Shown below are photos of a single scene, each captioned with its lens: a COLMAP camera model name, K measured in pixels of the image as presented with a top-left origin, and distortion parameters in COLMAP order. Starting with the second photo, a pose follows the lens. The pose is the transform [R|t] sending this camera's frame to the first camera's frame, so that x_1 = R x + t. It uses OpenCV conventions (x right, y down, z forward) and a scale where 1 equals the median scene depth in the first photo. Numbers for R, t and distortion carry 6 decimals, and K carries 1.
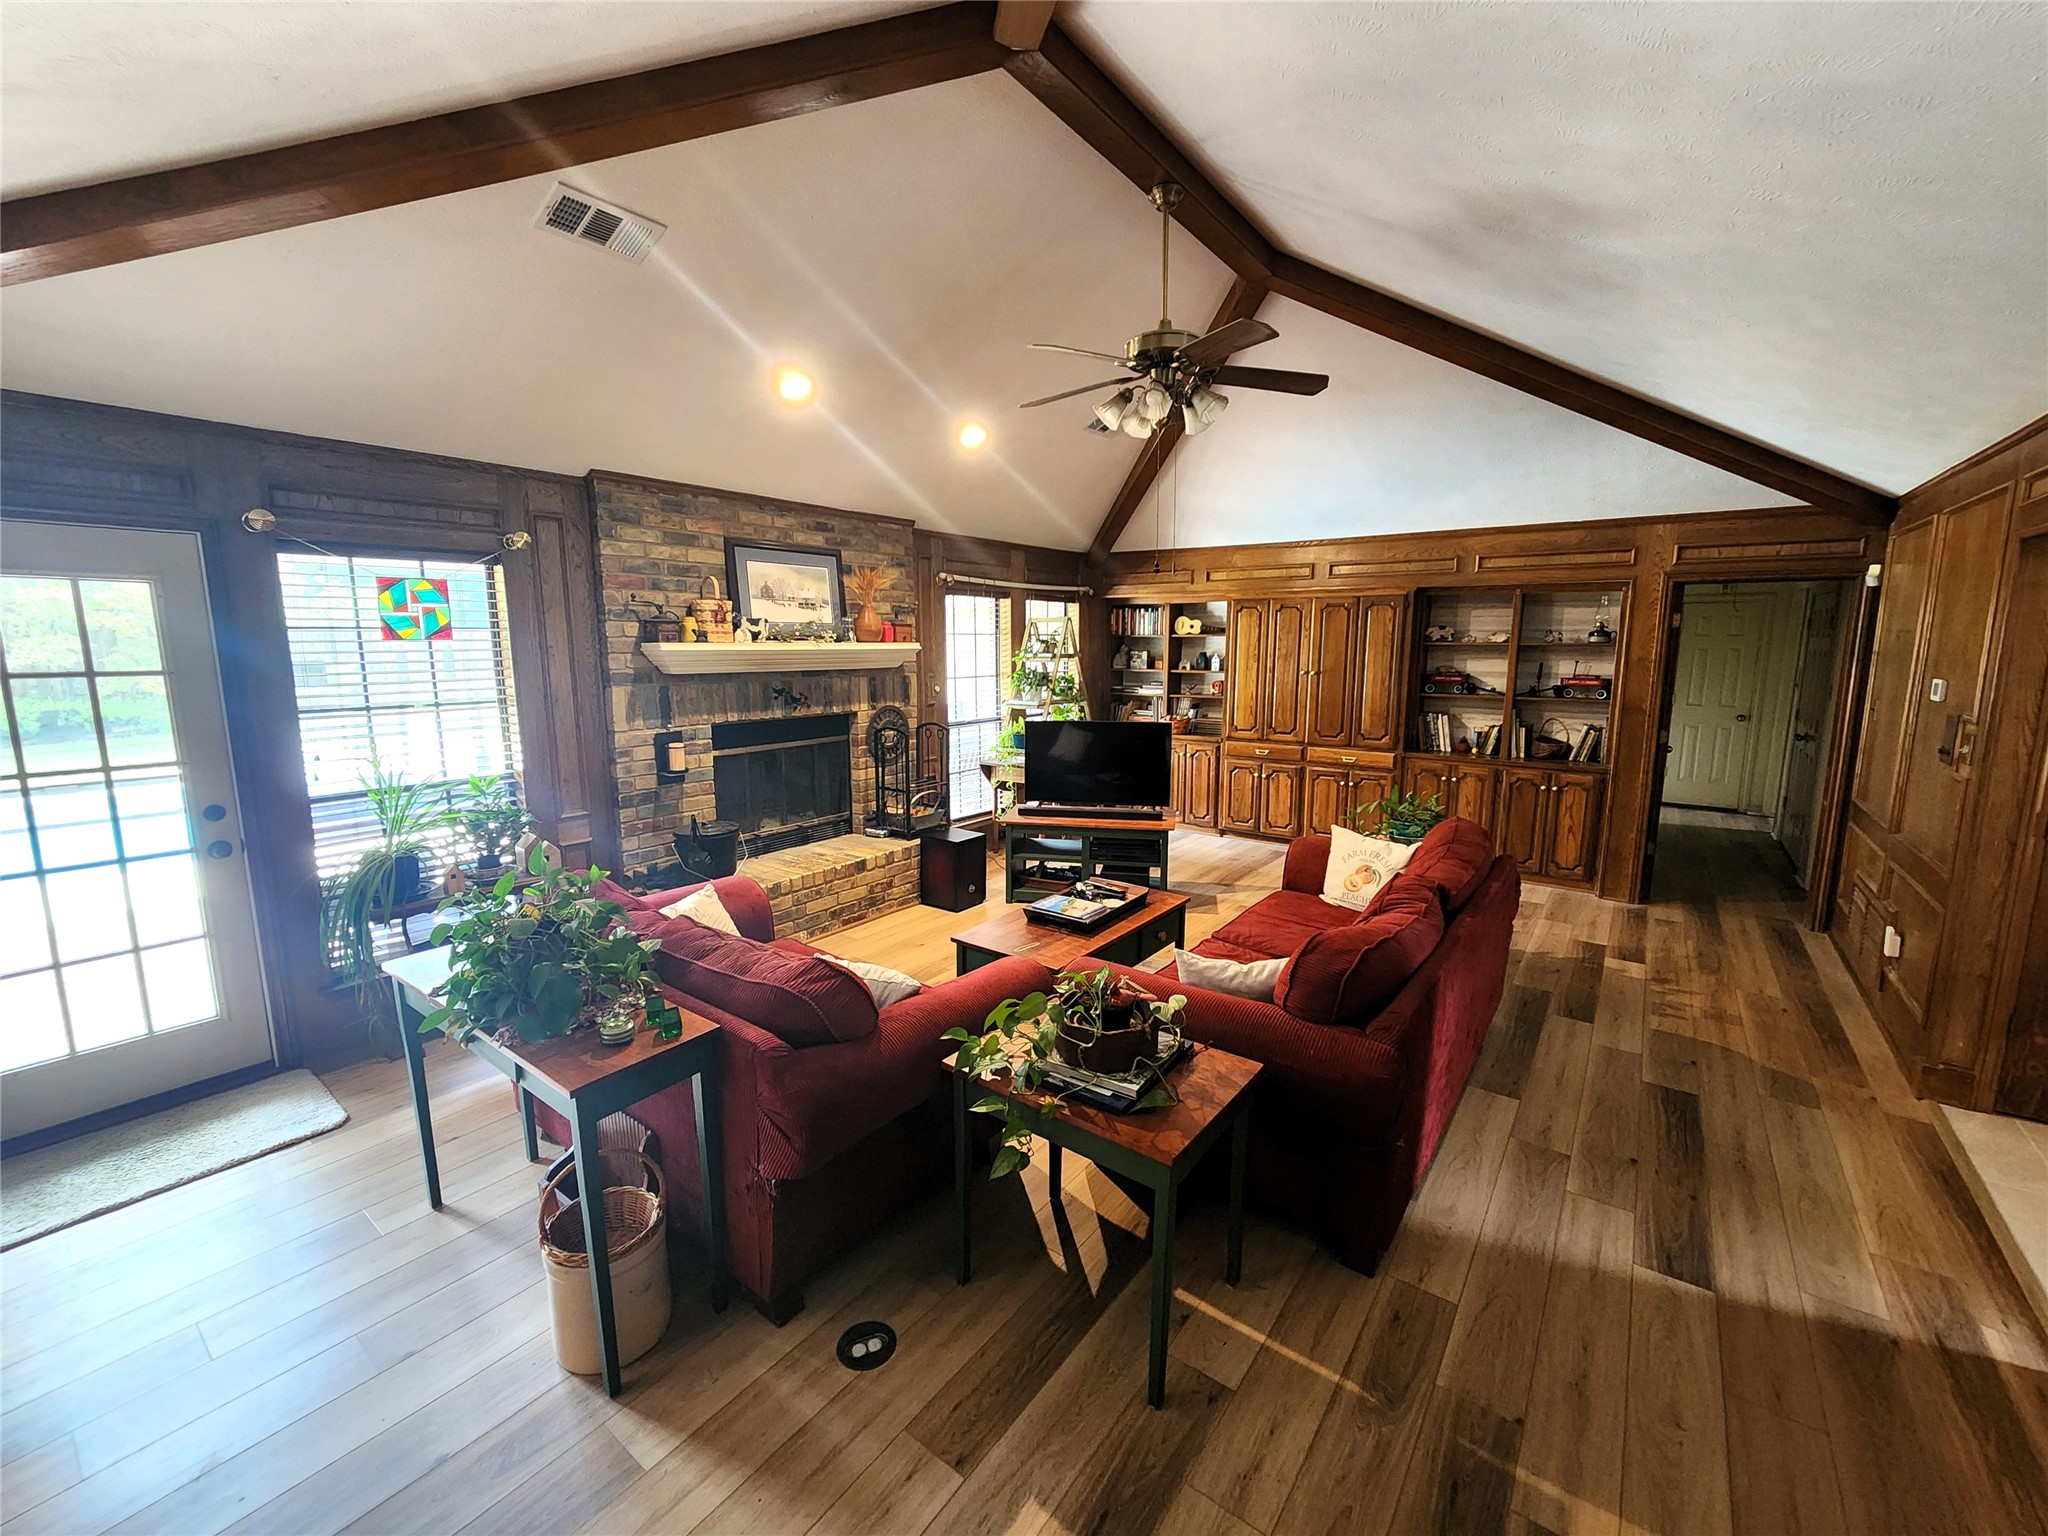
lens RADIAL K [[836.5, 0, 1023.8], [0, 836.5, 767.1], [0, 0, 1]] dist [0.002426, -0.002131]
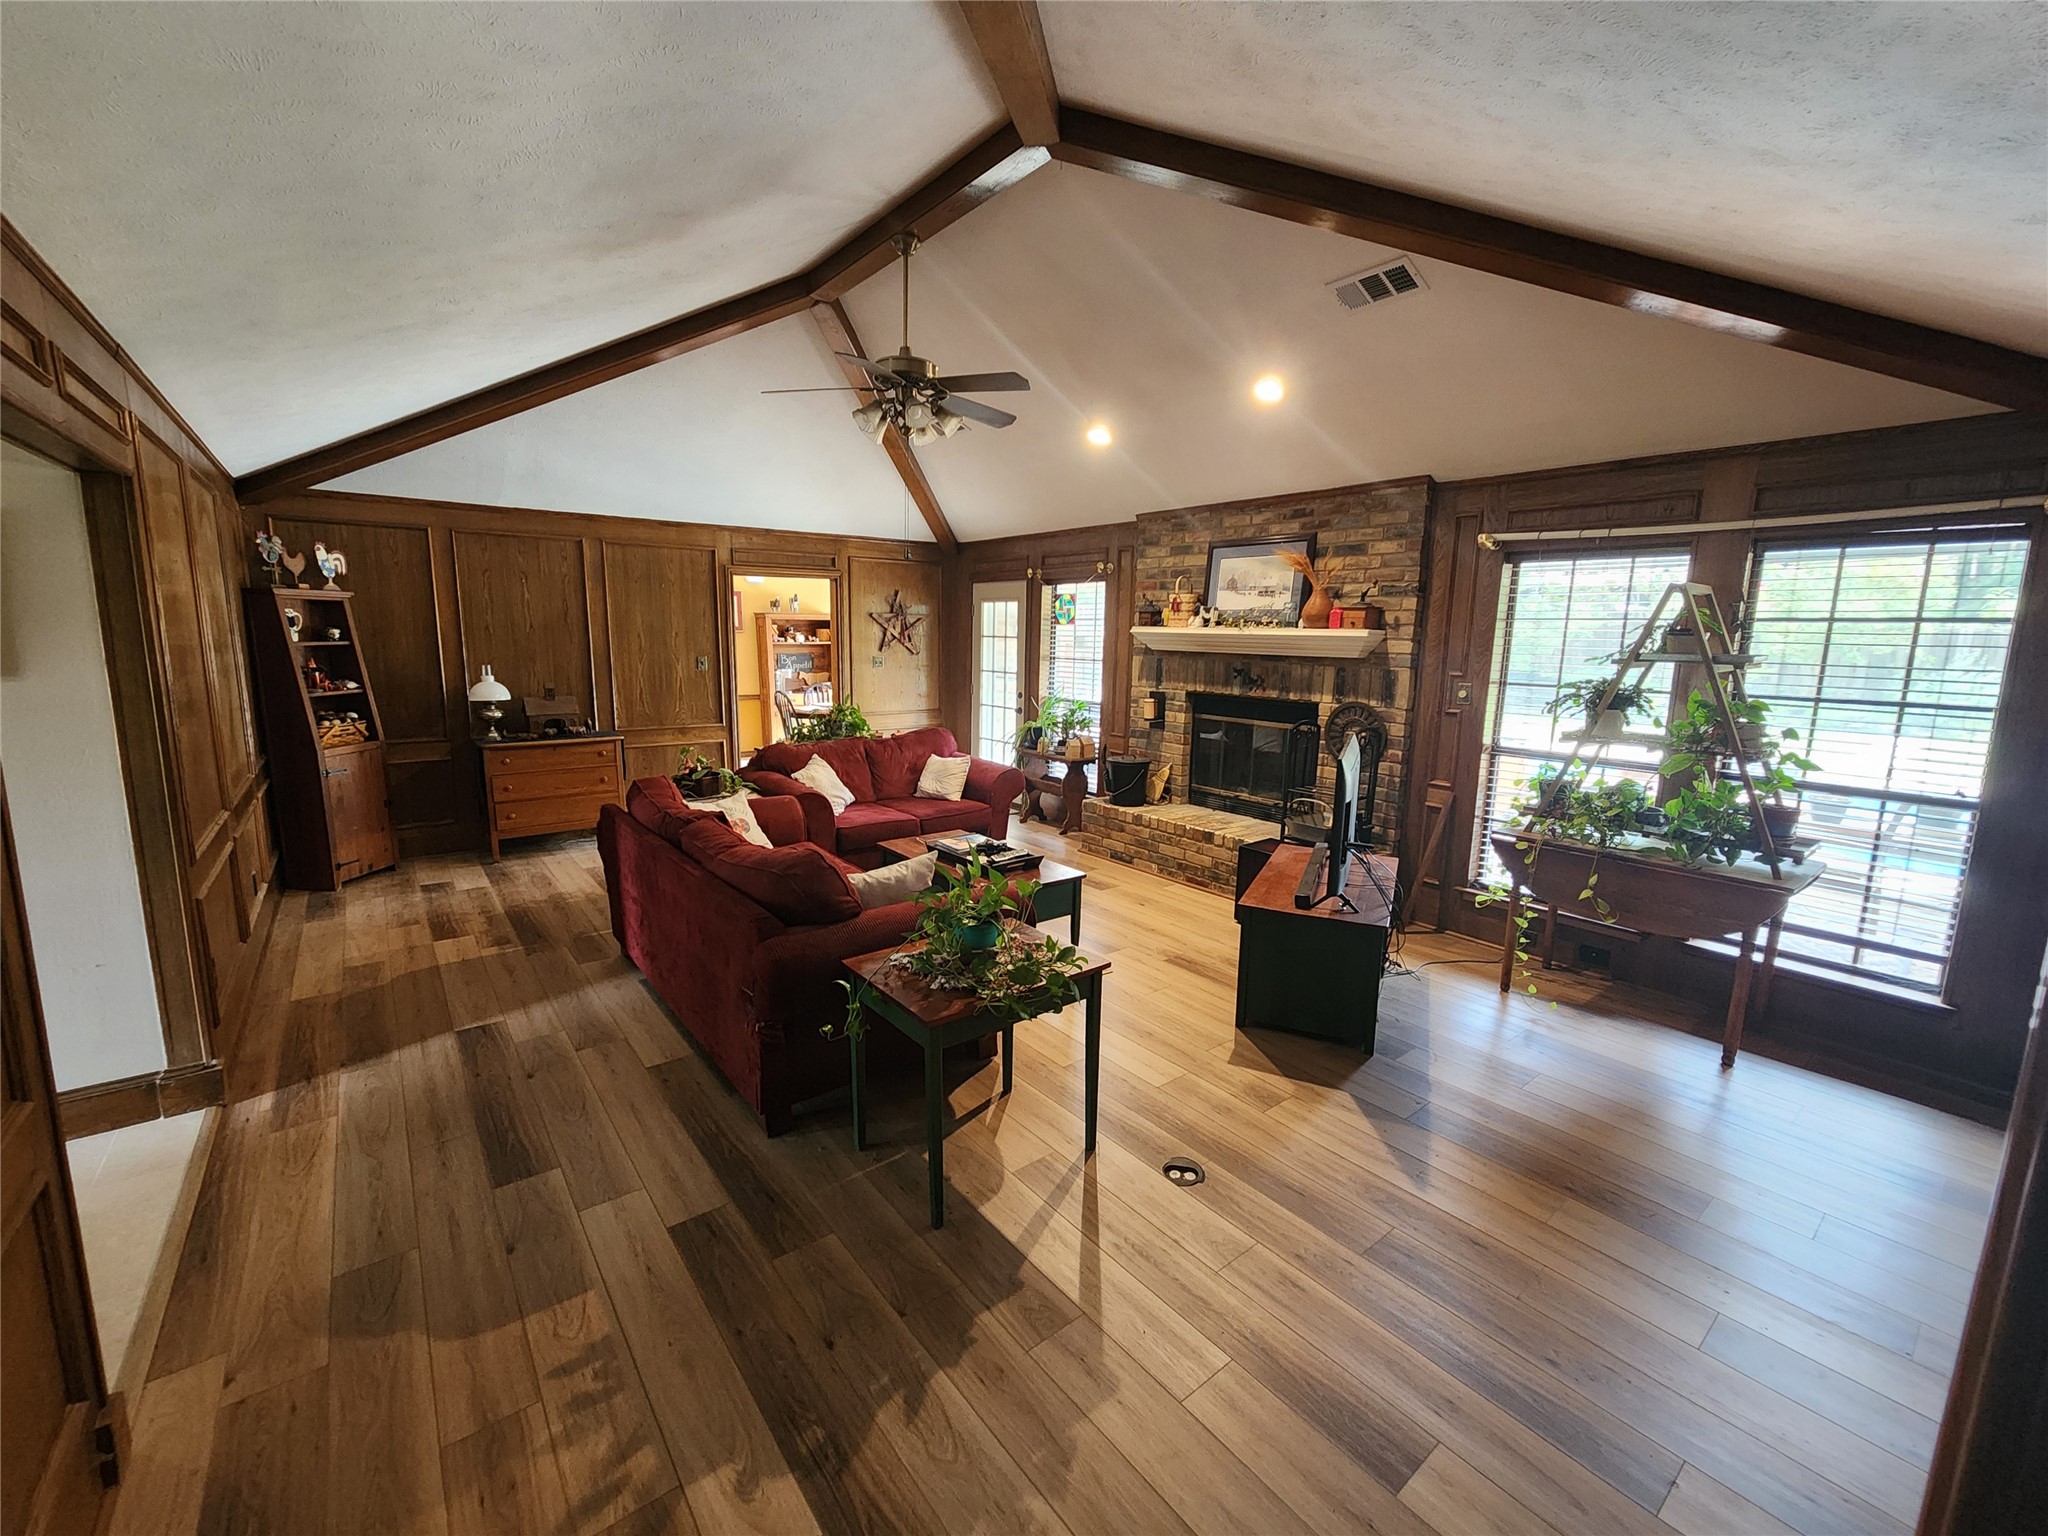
lens RADIAL K [[836.5, 0, 1023.4], [0, 836.5, 764.4], [0, 0, 1]] dist [0.002426, -0.002131]
pose [[-0.257384, 0.144570, -0.955433, 0.928209], [-0.163785, 0.967912, 0.190580, -0.144807], [0.952328, 0.205538, -0.225447, 1.064256]]
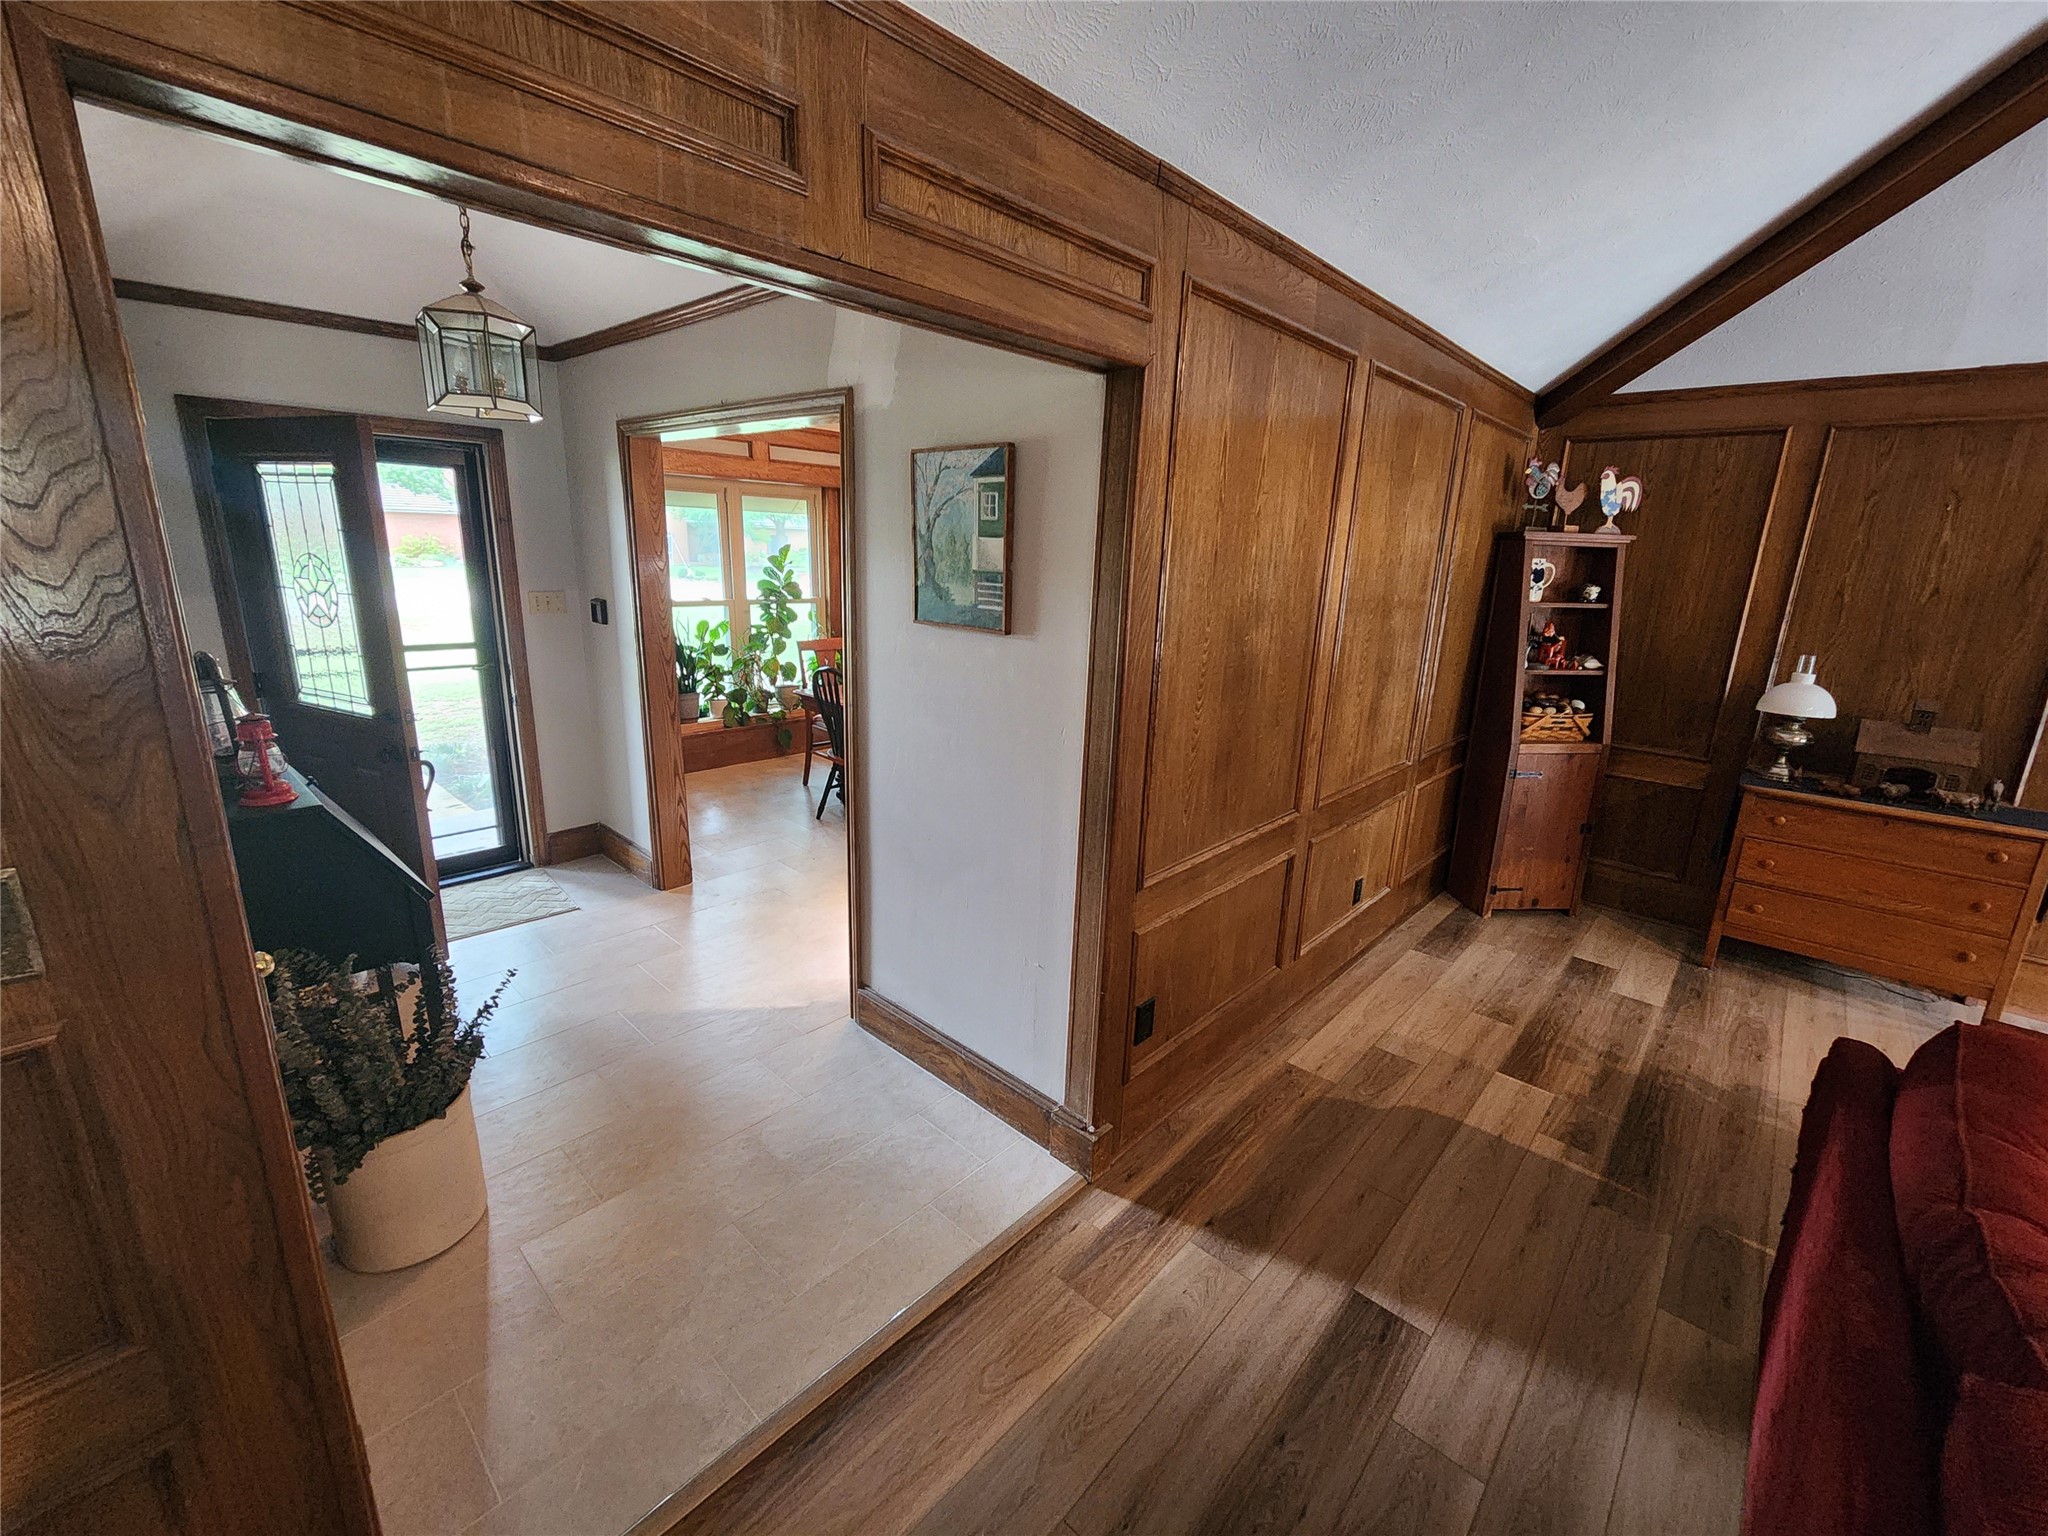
lens RADIAL K [[836.5, 0, 1028.9], [0, 836.5, 768.2], [0, 0, 1]] dist [0.002426, -0.002131]
pose [[-0.994397, -0.059015, 0.087706, 0.535953], [-0.019402, 0.917459, 0.397358, -0.108876], [-0.103917, 0.393429, -0.913463, 0.777932]]
